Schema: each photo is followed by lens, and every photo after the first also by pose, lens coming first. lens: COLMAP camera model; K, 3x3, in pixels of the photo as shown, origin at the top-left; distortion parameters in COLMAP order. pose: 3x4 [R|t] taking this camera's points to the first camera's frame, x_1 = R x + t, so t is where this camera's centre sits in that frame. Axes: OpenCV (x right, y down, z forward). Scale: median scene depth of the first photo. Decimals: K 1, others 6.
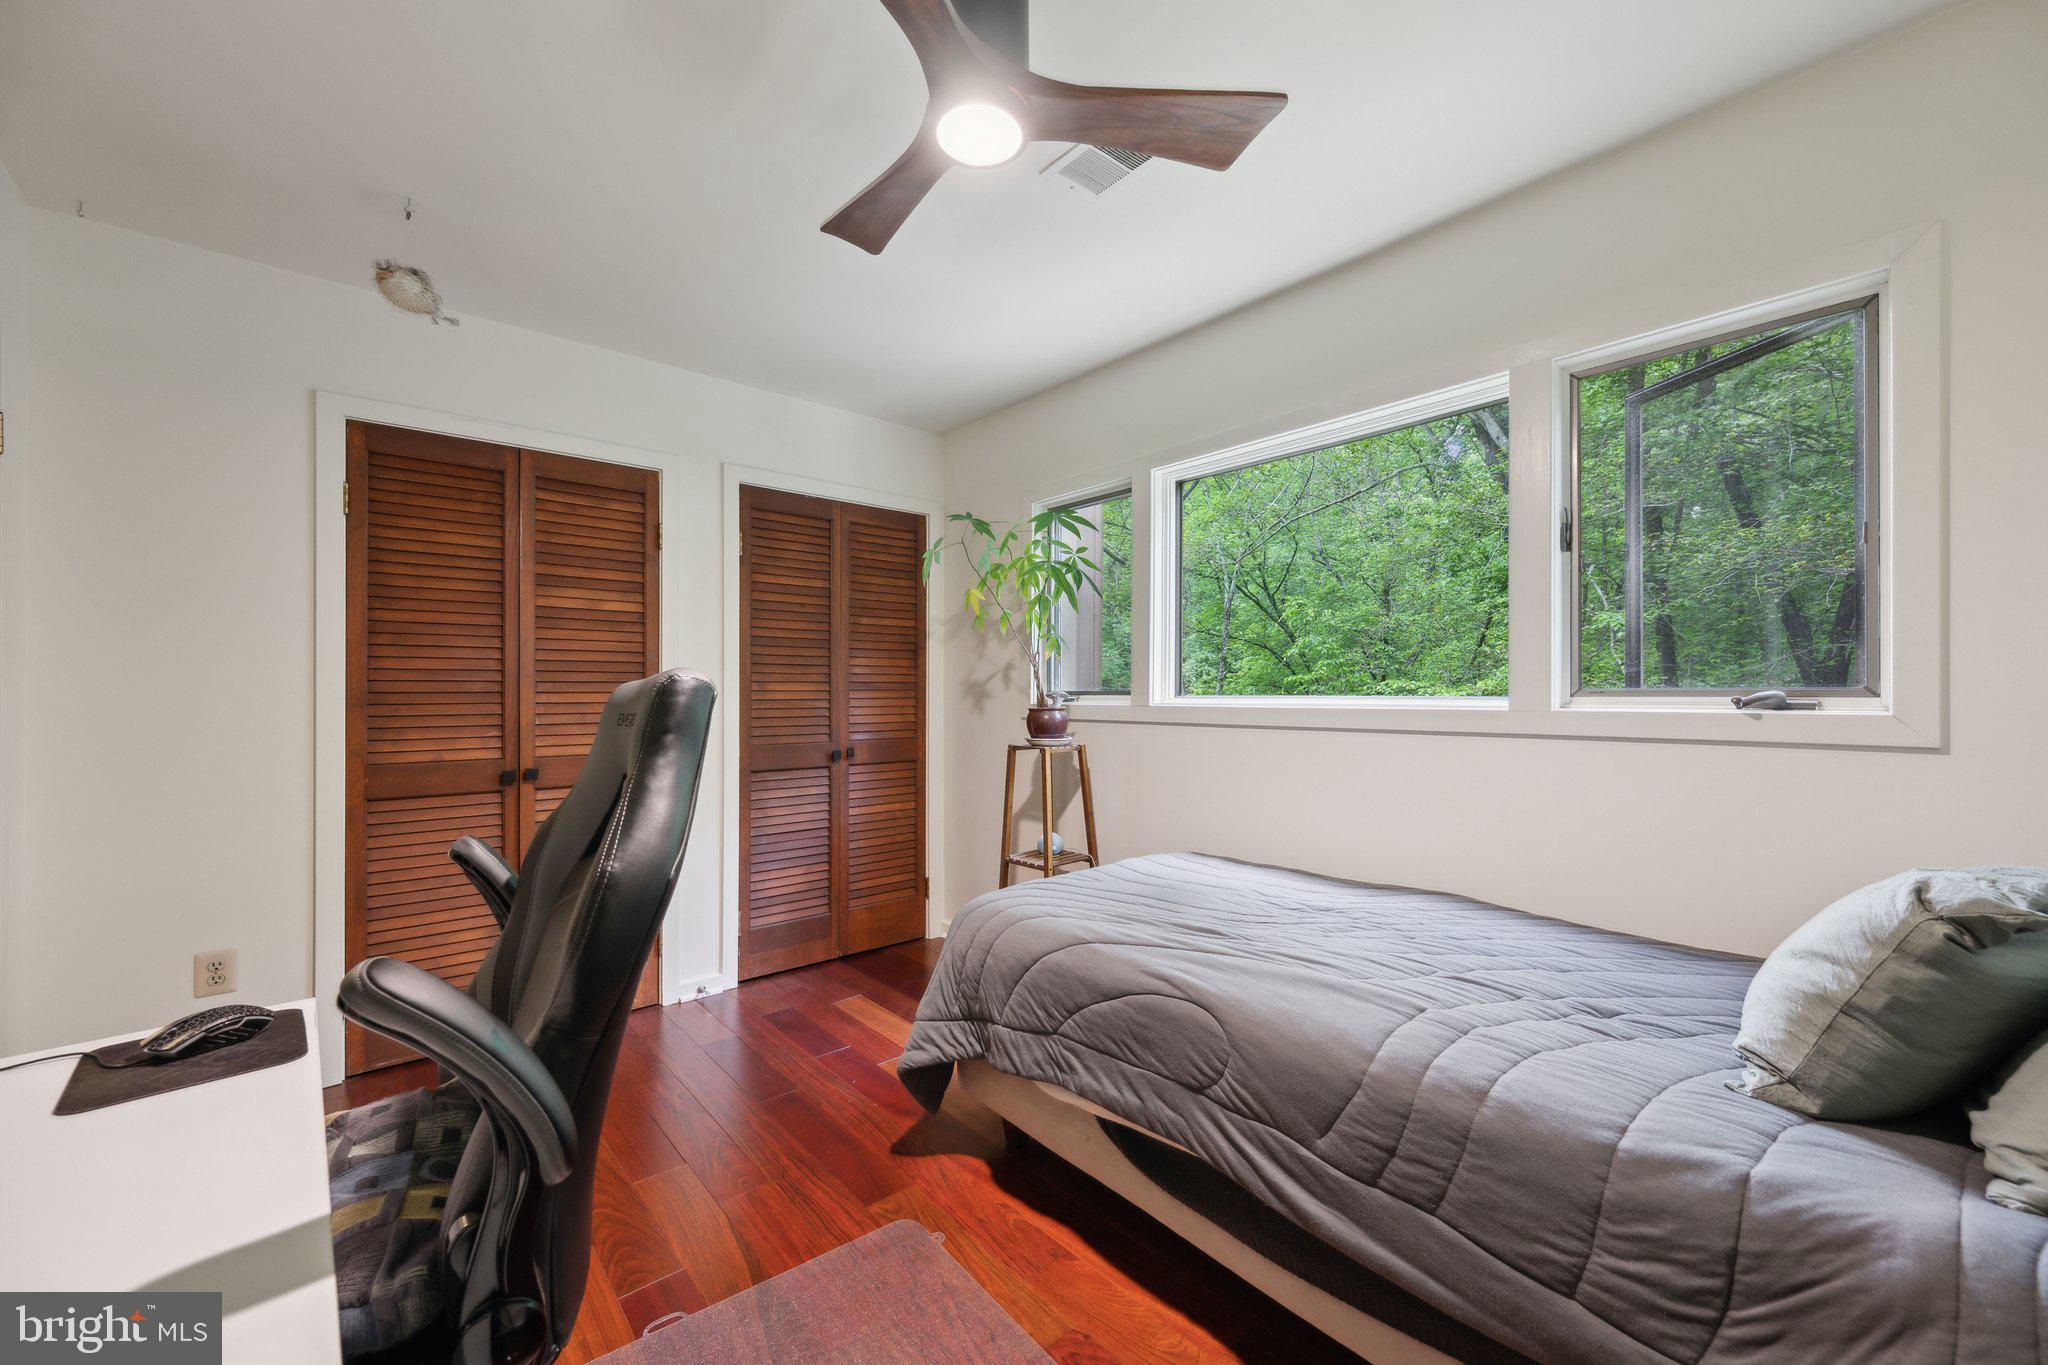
lens RADIAL K [[794.7, 0, 1022.3], [0, 794.7, 676.6], [0, 0, 1]] dist [-0.000484, -0.000316]
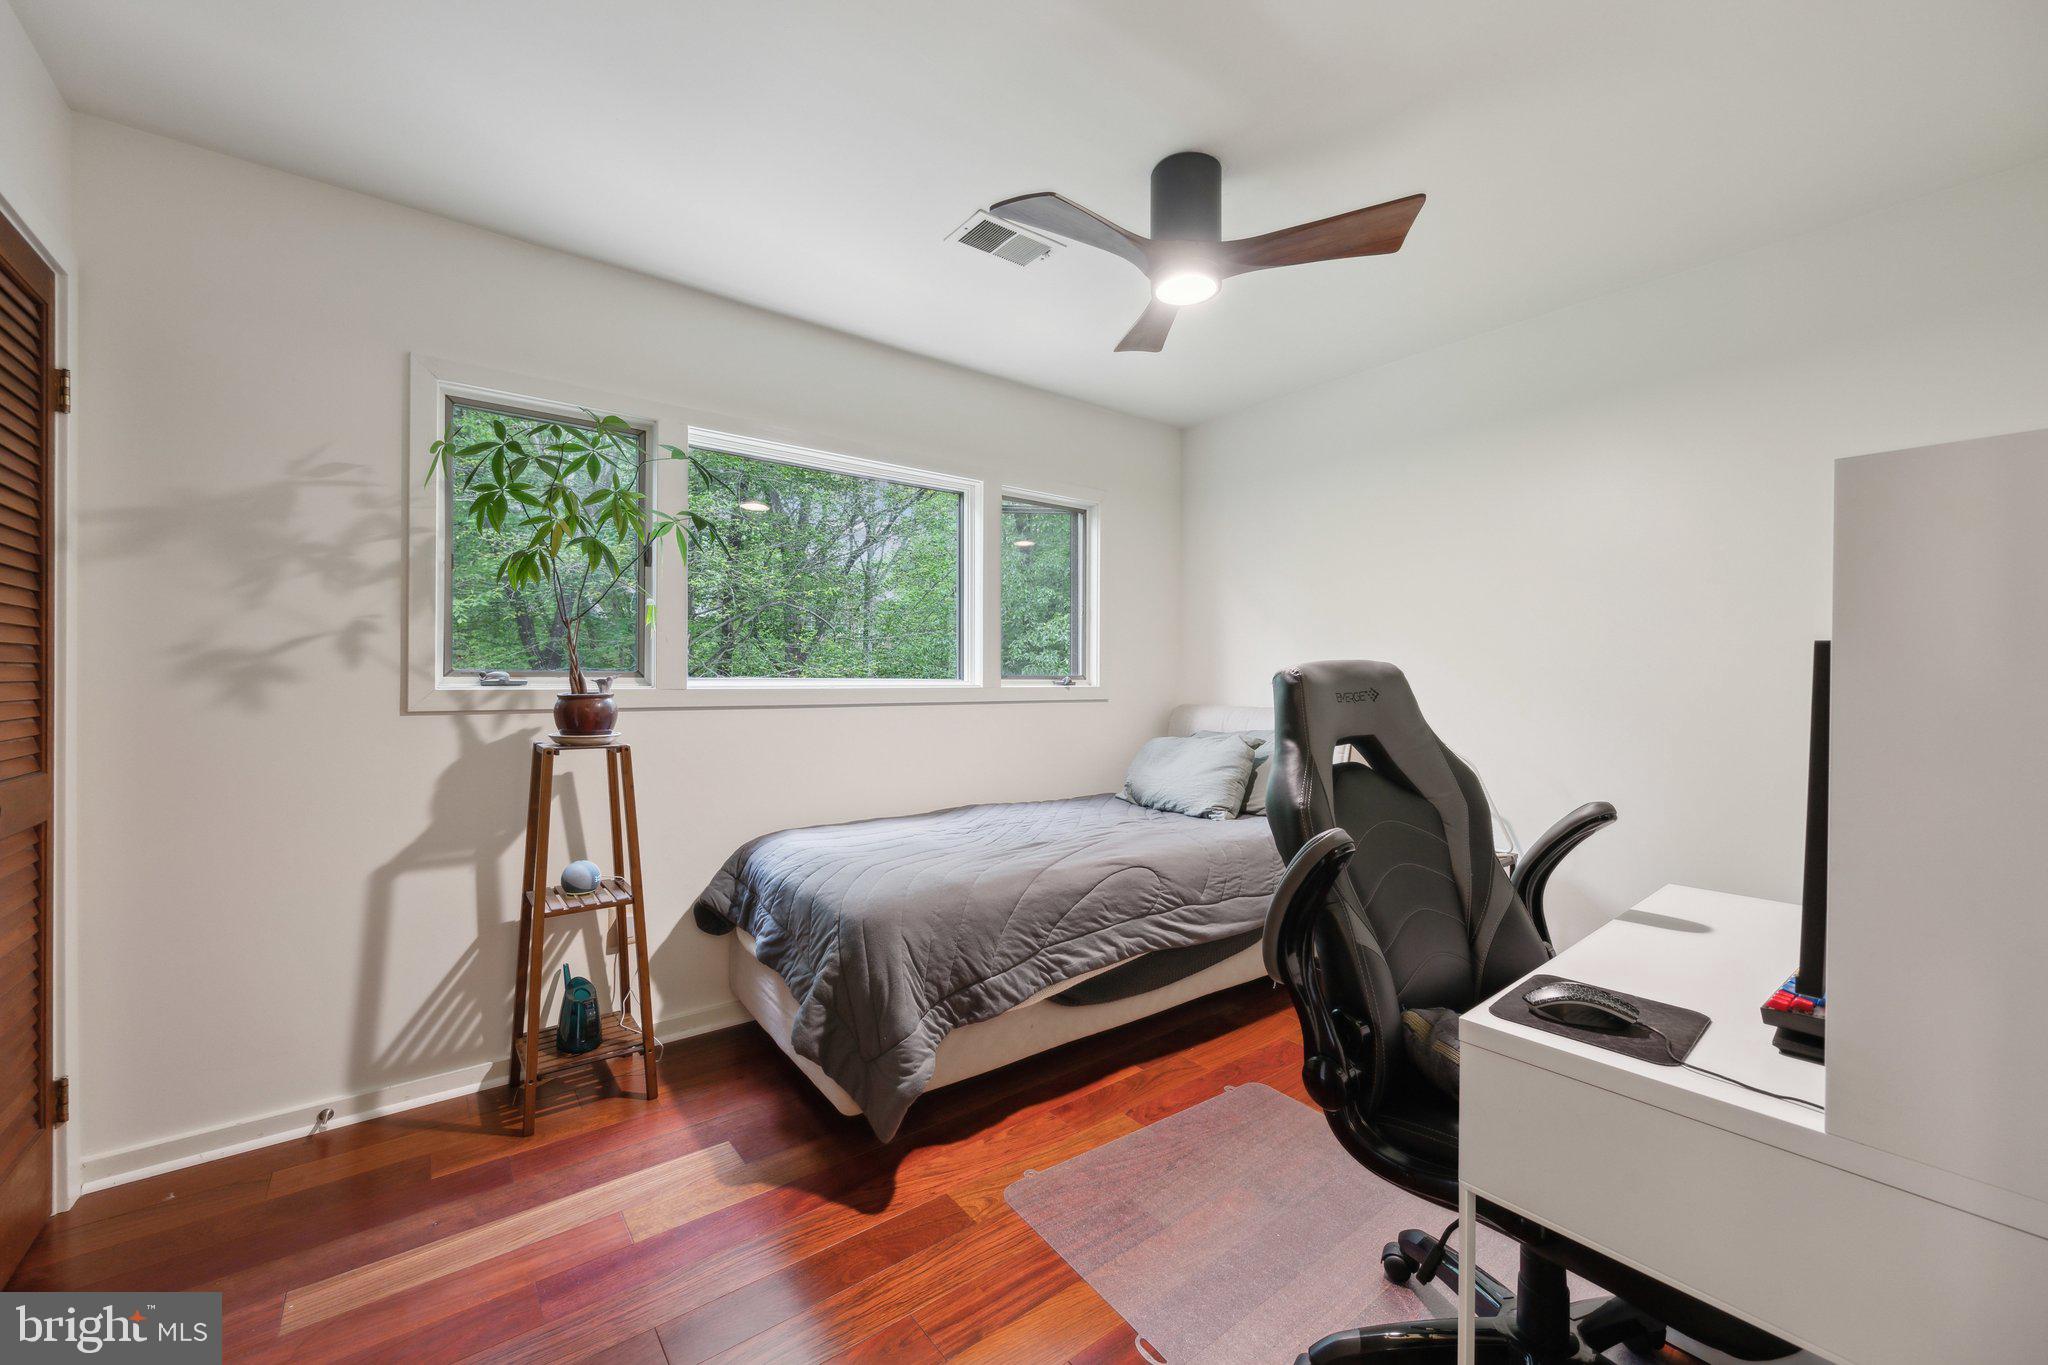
lens RADIAL K [[794.7, 0, 1022.3], [0, 794.7, 676.6], [0, 0, 1]] dist [-0.000484, -0.000316]
pose [[0.054430, 0.002937, 0.998513, -1.190696], [-0.028238, 0.999600, -0.001401, 0.022295], [-0.998118, -0.028120, 0.054491, 0.956484]]
